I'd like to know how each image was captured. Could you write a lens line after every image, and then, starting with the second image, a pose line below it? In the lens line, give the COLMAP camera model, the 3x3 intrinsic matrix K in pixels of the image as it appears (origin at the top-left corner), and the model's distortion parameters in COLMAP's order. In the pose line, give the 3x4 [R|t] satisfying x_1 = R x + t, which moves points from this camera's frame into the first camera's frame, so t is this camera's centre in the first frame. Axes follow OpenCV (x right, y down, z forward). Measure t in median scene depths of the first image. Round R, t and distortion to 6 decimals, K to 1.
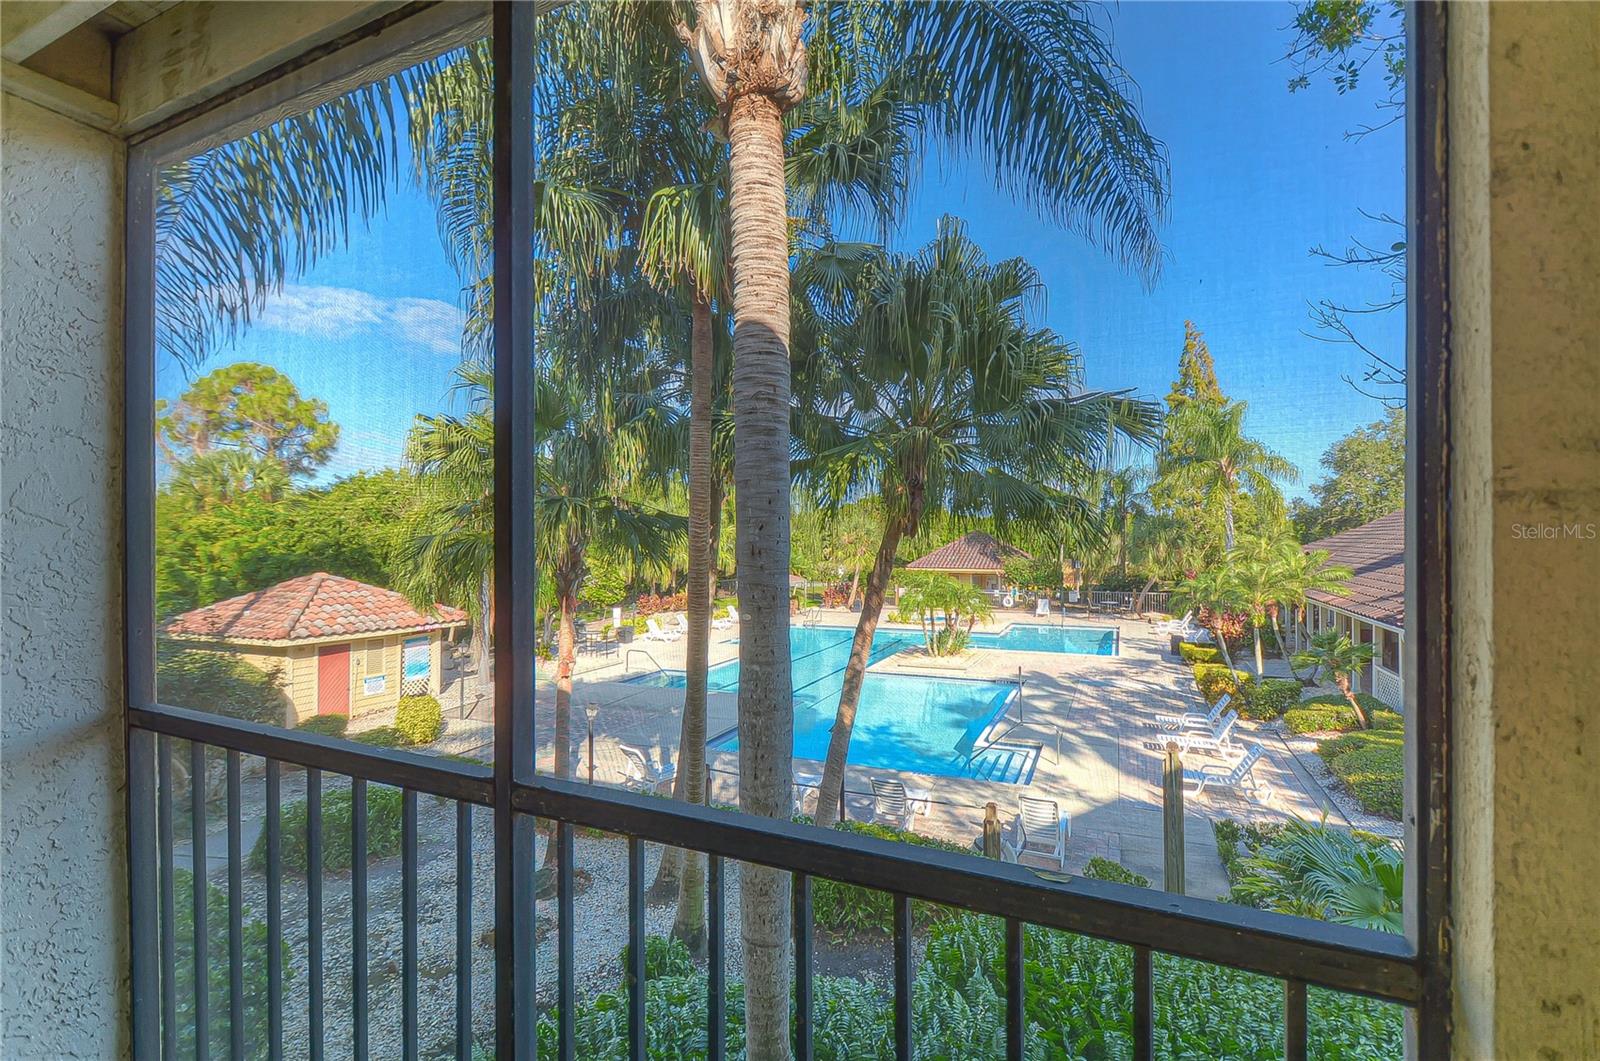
lens RADIAL K [[718.5, 0, 806.5], [0, 718.5, 524.1], [0, 0, 1]] dist [0.014029, -0.013578]
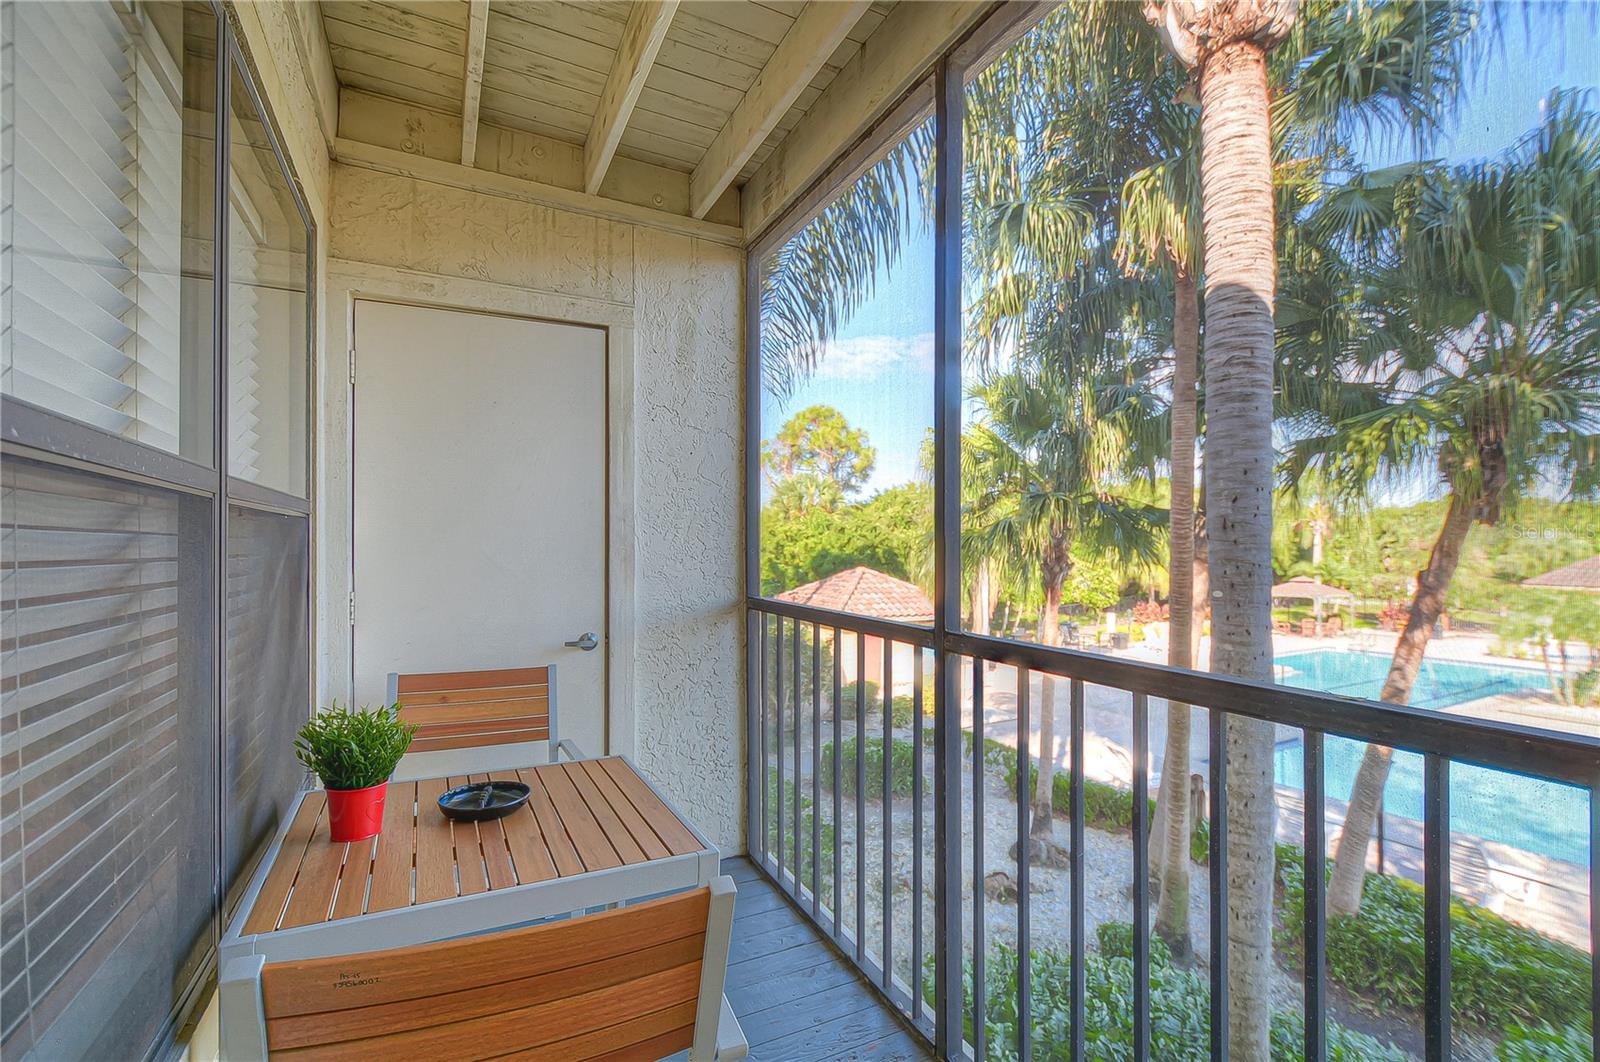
lens RADIAL K [[733.6, 0, 813.1], [0, 733.6, 546.3], [0, 0, 1]] dist [0.009075, -0.008818]
pose [[0.785737, 0.004678, -0.618544, 0.067283], [-0.003409, 0.999989, 0.003232, 0.043945], [0.618552, -0.000431, 0.785744, -0.071821]]
